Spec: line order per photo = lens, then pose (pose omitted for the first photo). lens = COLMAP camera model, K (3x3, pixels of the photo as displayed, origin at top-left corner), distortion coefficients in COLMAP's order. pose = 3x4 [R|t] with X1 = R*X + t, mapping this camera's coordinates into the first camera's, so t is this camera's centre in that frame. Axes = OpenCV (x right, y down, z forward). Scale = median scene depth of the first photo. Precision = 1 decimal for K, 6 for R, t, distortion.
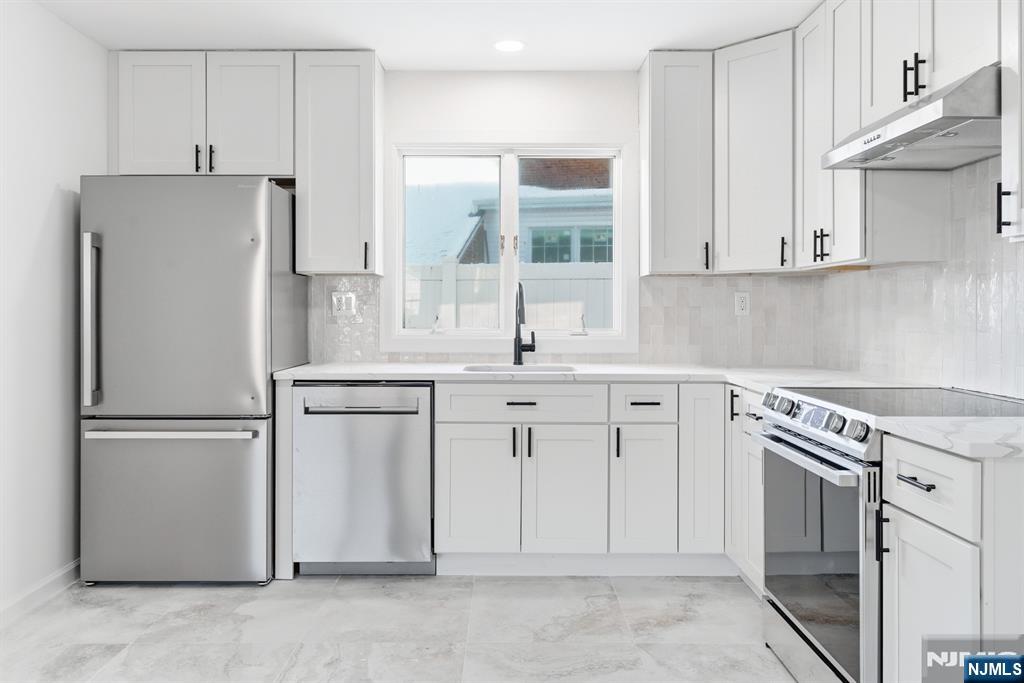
lens RADIAL K [[735.1, 0, 513.9], [0, 735.1, 313.8], [0, 0, 1]] dist [0.005105, 0.004561]
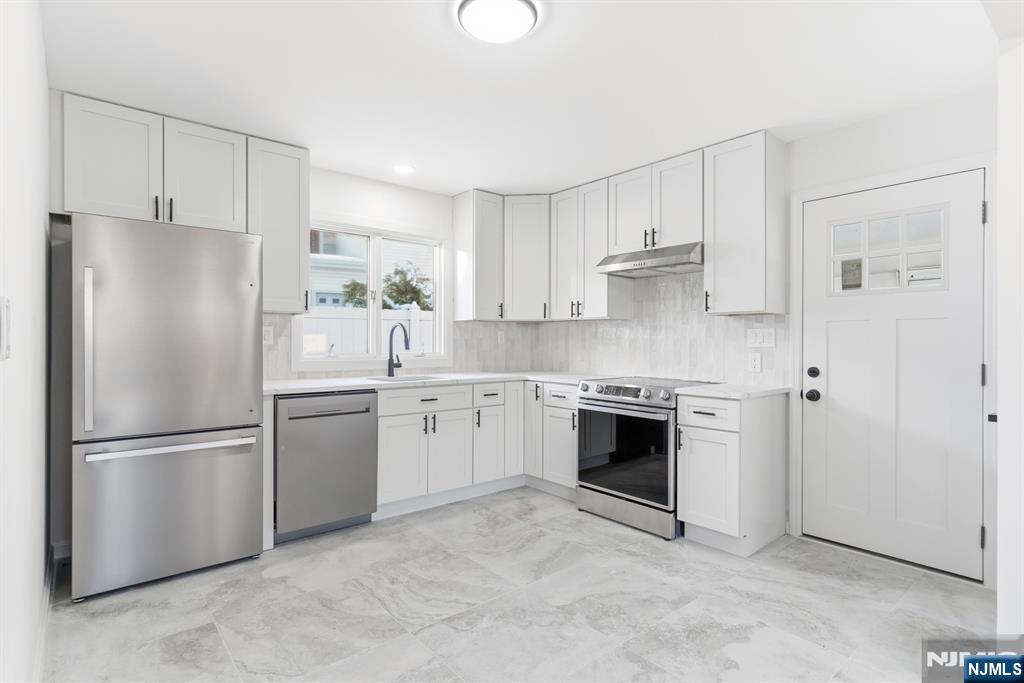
lens RADIAL K [[484.7, 0, 506.9], [0, 484.7, 342.3], [0, 0, 1]] dist [0.003068, 0.000527]
pose [[0.787574, -0.000189, 0.616220, -0.511128], [-0.000491, 0.999999, 0.000935, -0.003094], [-0.616220, -0.001039, 0.787574, 0.075420]]
